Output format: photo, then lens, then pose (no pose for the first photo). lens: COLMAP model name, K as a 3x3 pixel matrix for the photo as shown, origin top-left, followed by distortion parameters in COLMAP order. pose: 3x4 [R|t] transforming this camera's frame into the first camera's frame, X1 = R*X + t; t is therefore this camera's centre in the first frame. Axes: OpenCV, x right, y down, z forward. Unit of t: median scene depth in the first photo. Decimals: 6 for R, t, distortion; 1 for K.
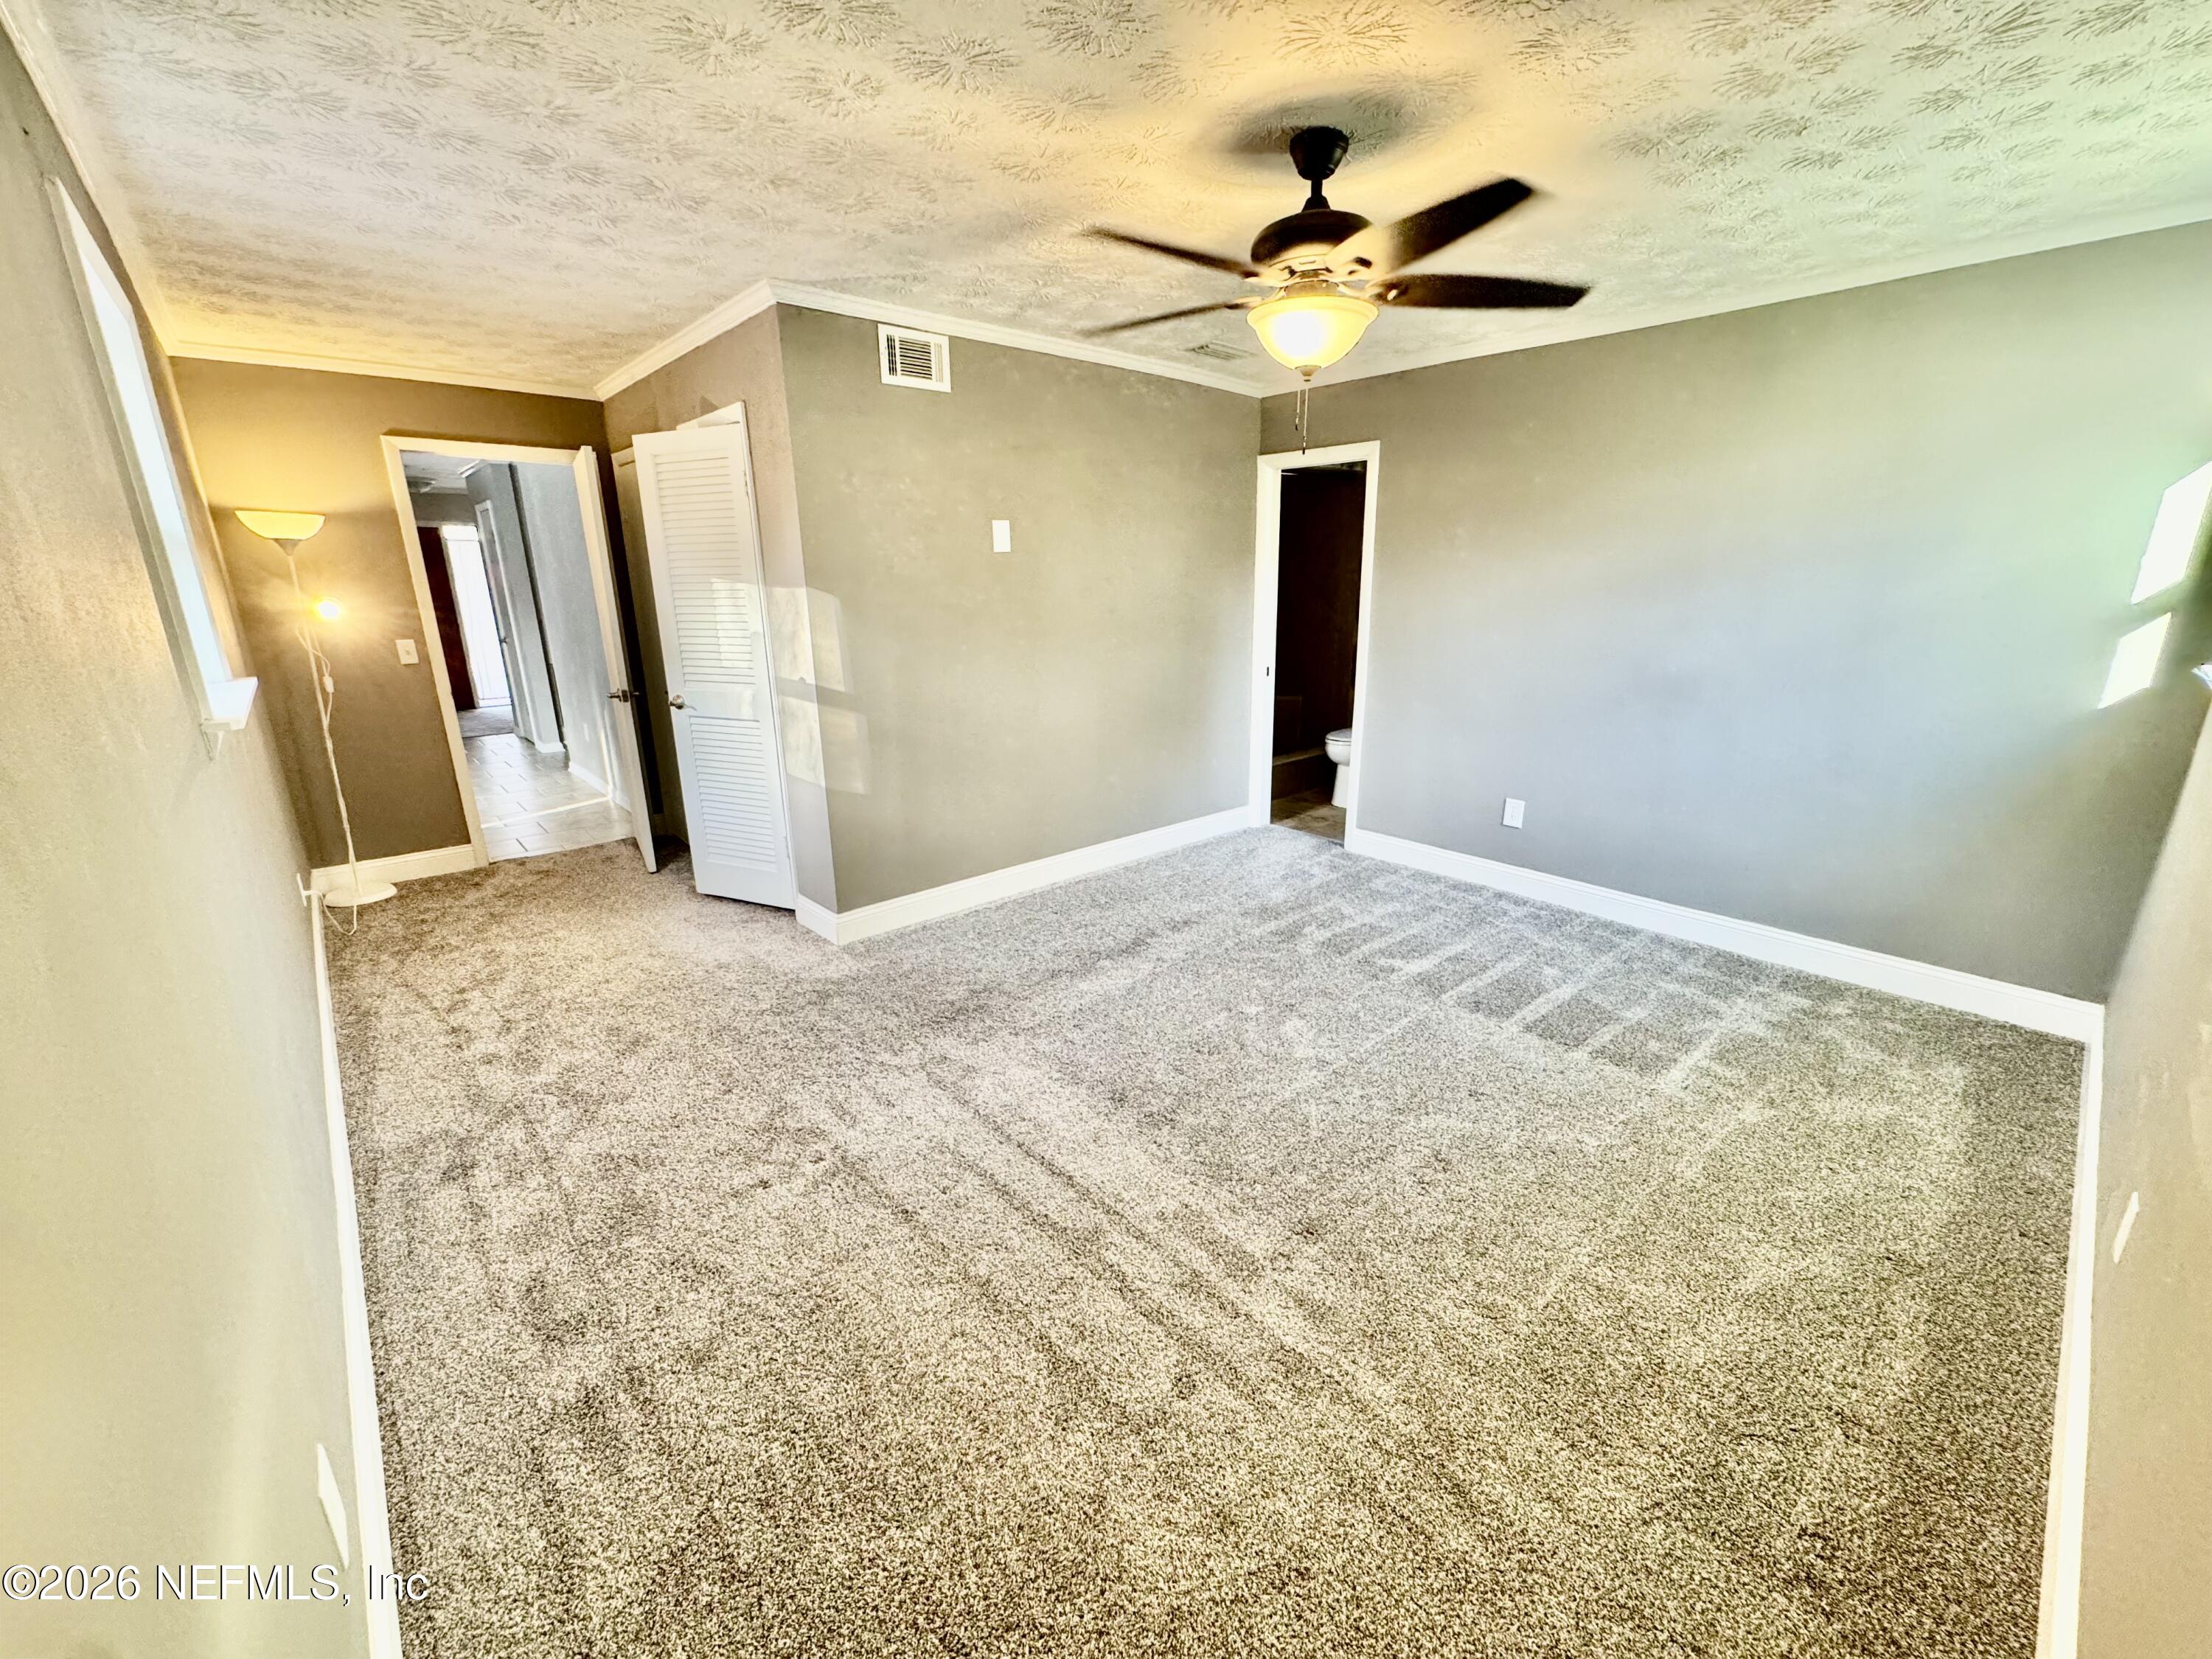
lens RADIAL K [[892.9, 0, 1106.0], [0, 892.9, 829.5], [0, 0, 1]] dist [-0.000282, 0.000017]
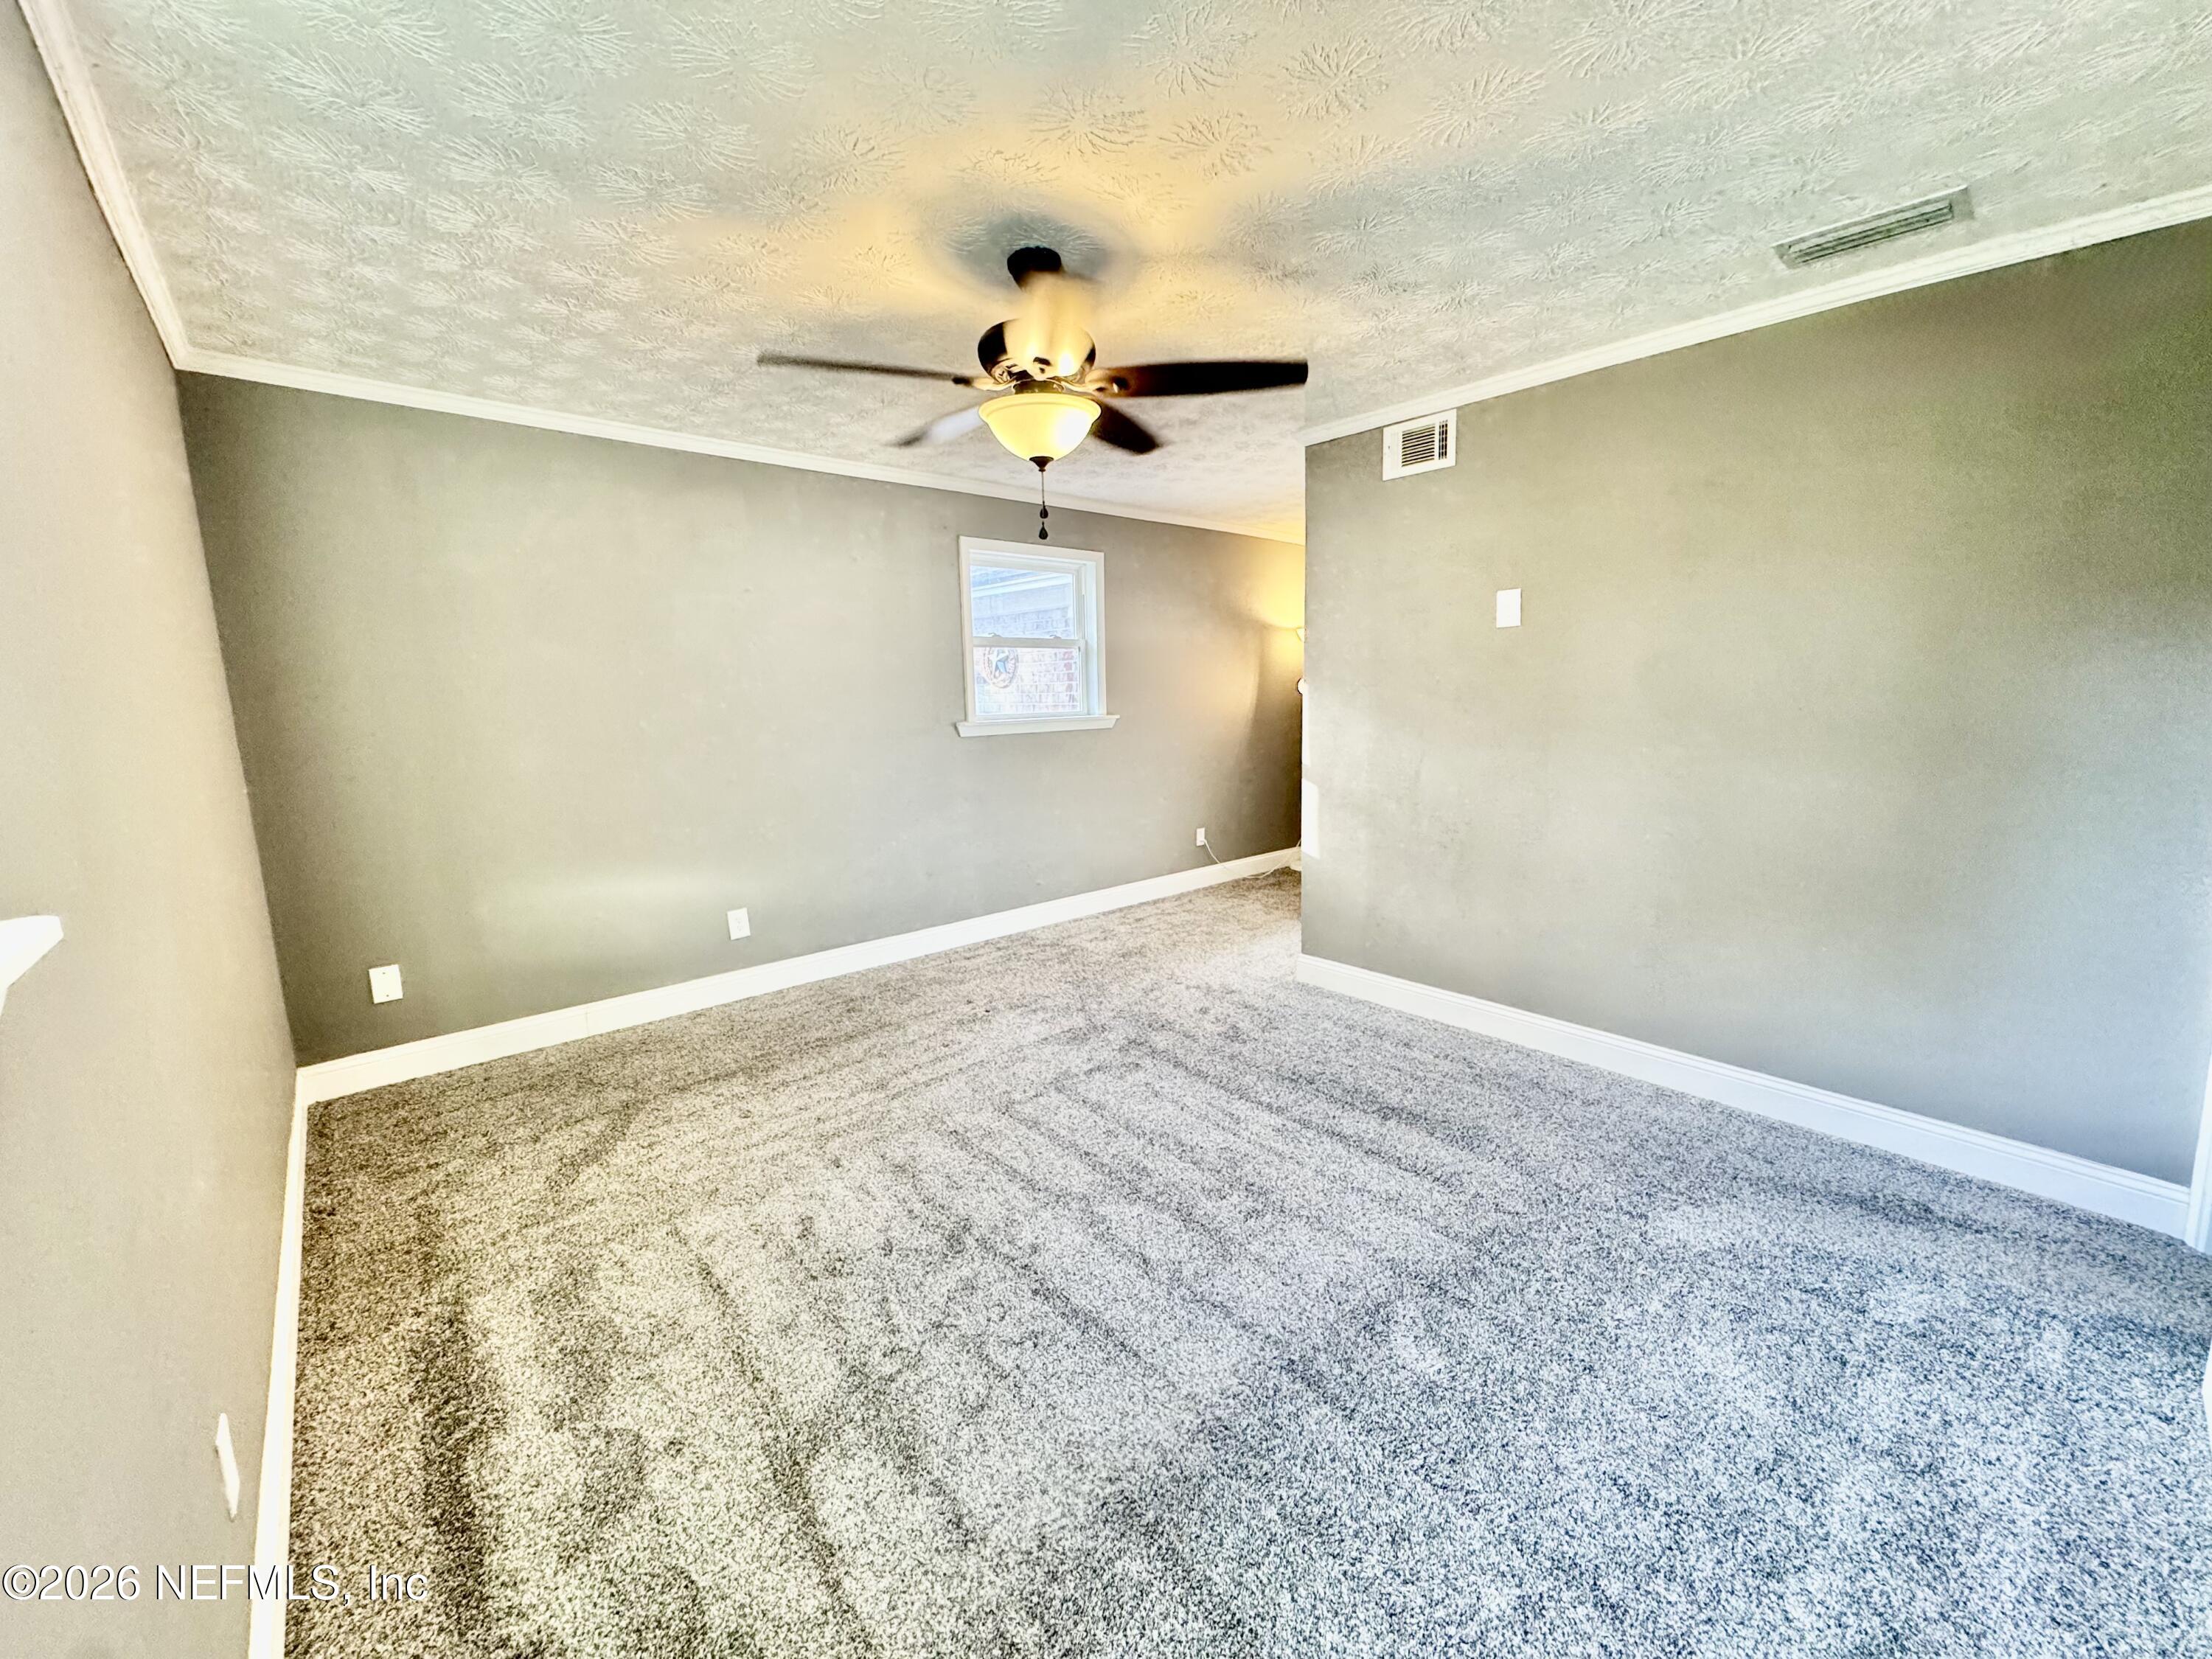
lens RADIAL K [[892.9, 0, 1106.0], [0, 892.9, 829.5], [0, 0, 1]] dist [-0.000282, 0.000017]
pose [[-0.011515, 0.166948, -0.985898, 1.063529], [-0.259600, 0.951658, 0.164182, -0.235060], [0.965648, 0.257830, 0.032382, 0.920549]]
